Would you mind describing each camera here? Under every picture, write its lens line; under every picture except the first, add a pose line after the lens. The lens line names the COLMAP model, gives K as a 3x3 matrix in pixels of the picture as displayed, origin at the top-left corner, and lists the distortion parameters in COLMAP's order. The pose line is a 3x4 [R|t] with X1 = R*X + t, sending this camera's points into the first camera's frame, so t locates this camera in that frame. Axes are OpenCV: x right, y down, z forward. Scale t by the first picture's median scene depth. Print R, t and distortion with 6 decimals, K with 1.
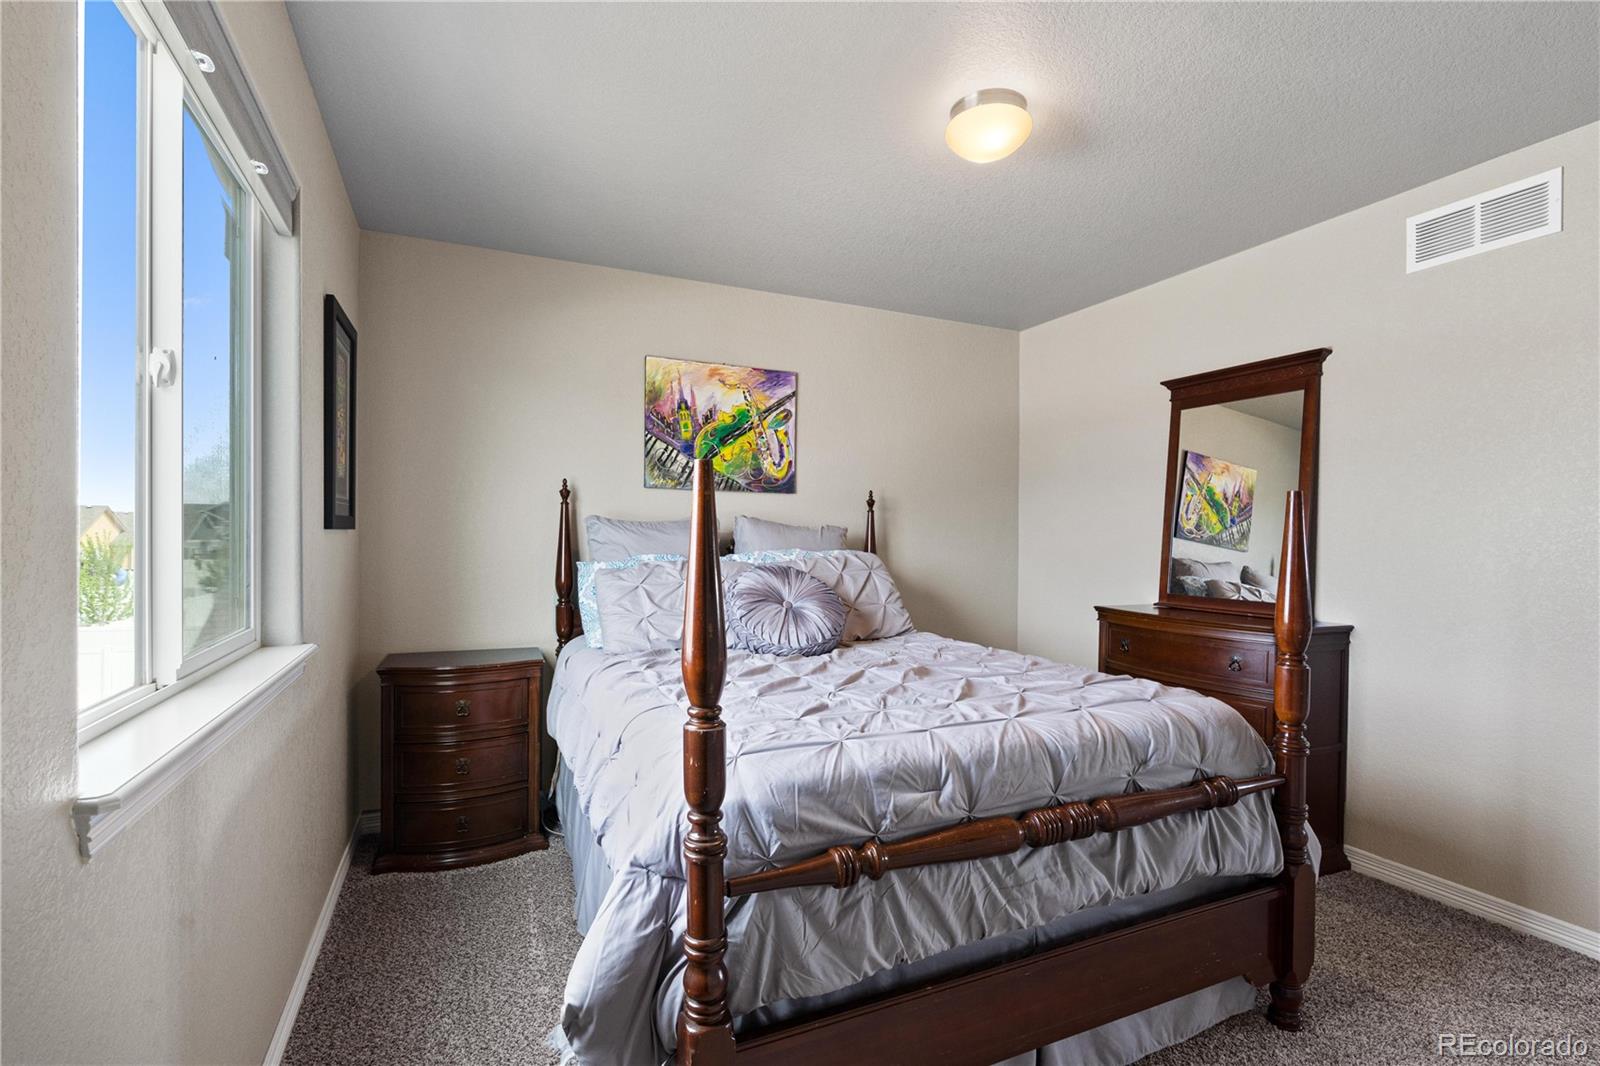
lens RADIAL K [[731.9, 0, 796.0], [0, 731.9, 540.2], [0, 0, 1]] dist [-0.004901, 0.000471]
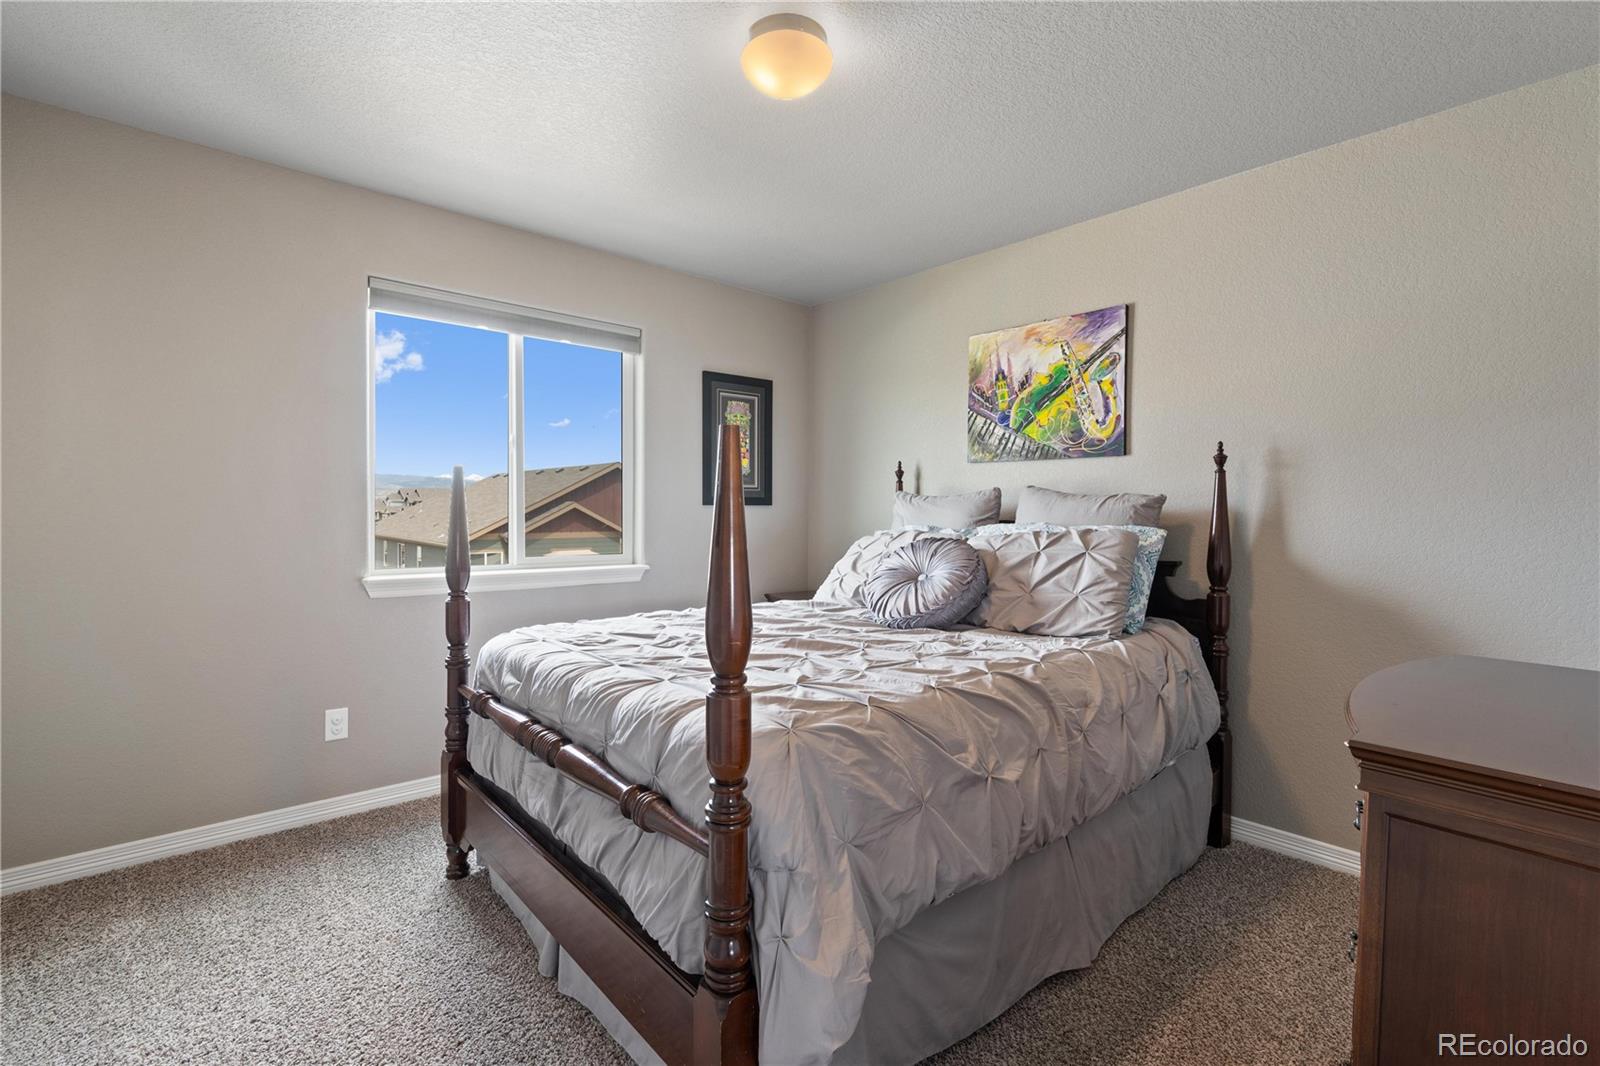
lens RADIAL K [[731.9, 0, 796.3], [0, 731.9, 528.7], [0, 0, 1]] dist [-0.004901, 0.000471]
pose [[0.279632, 0.024181, -0.959803, 0.707161], [0.000359, 0.999680, 0.025290, -0.003464], [0.960107, -0.007416, 0.279534, 0.449192]]
